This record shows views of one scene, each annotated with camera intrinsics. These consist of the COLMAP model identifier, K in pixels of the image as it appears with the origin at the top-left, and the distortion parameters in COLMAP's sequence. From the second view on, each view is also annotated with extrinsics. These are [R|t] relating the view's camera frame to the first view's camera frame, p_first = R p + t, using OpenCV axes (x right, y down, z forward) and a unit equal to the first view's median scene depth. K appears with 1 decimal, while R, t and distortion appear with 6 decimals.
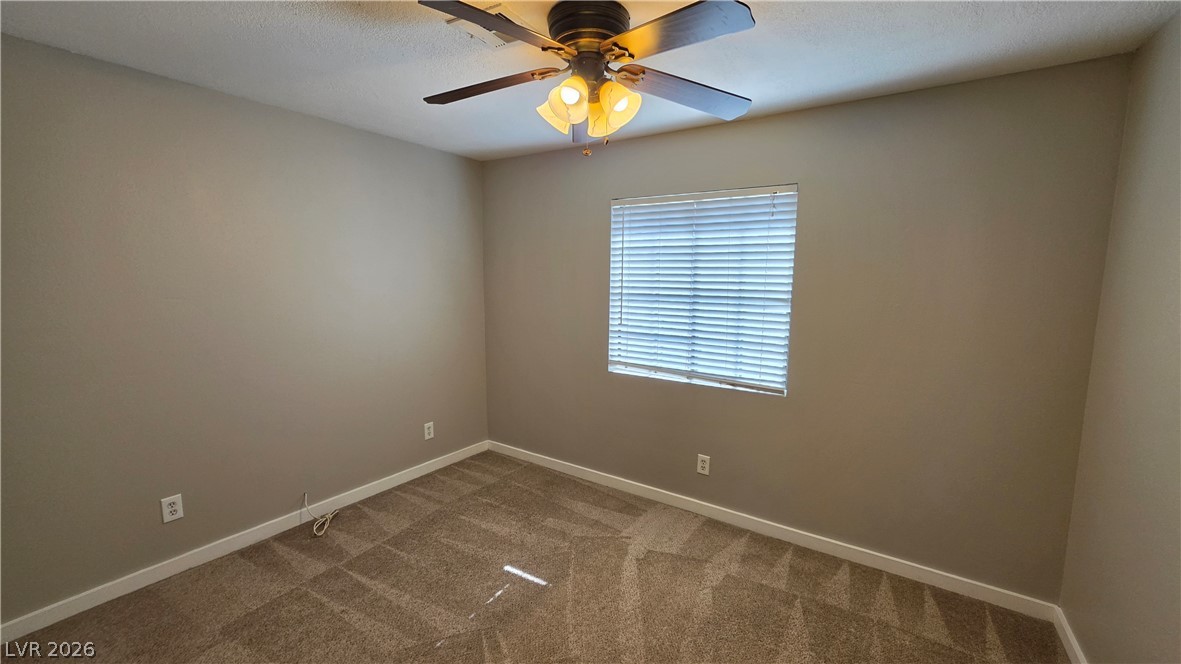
lens RADIAL K [[474.5, 0, 590.2], [0, 474.5, 336.1], [0, 0, 1]] dist [-0.000178, 0.000223]
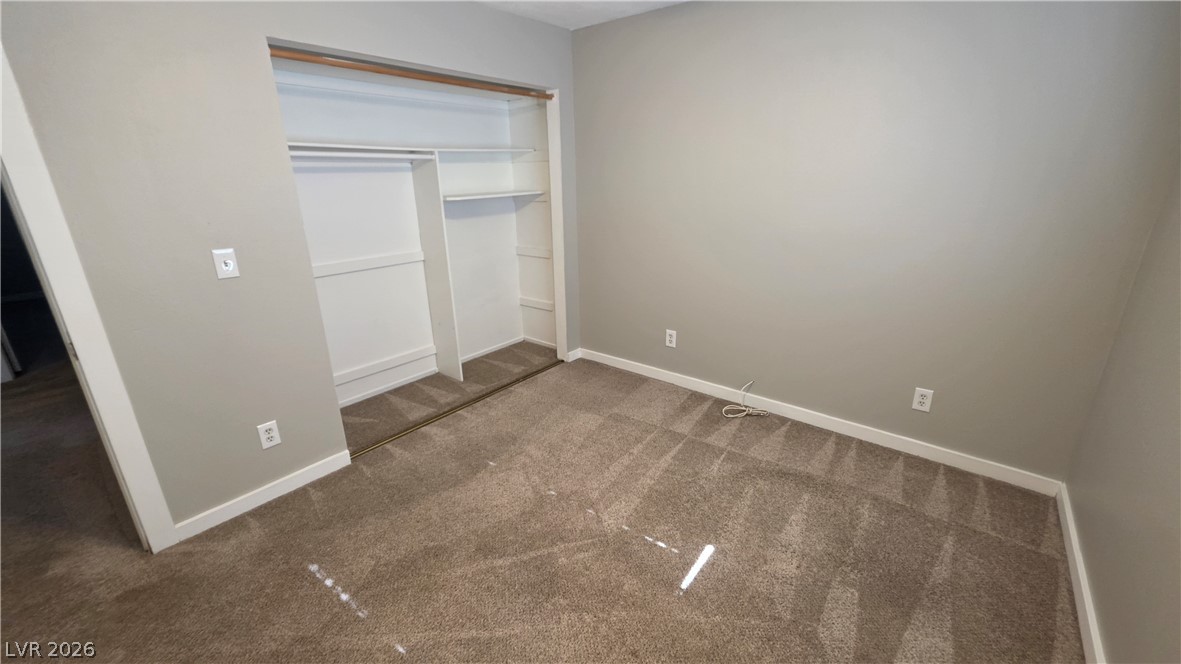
lens RADIAL K [[474.5, 0, 590.2], [0, 474.5, 336.1], [0, 0, 1]] dist [-0.000178, 0.000223]
pose [[-0.080749, 0.313732, -0.946072, 0.445004], [-0.125767, 0.938378, 0.321915, -0.067339], [0.988768, 0.144979, -0.036316, 0.726005]]
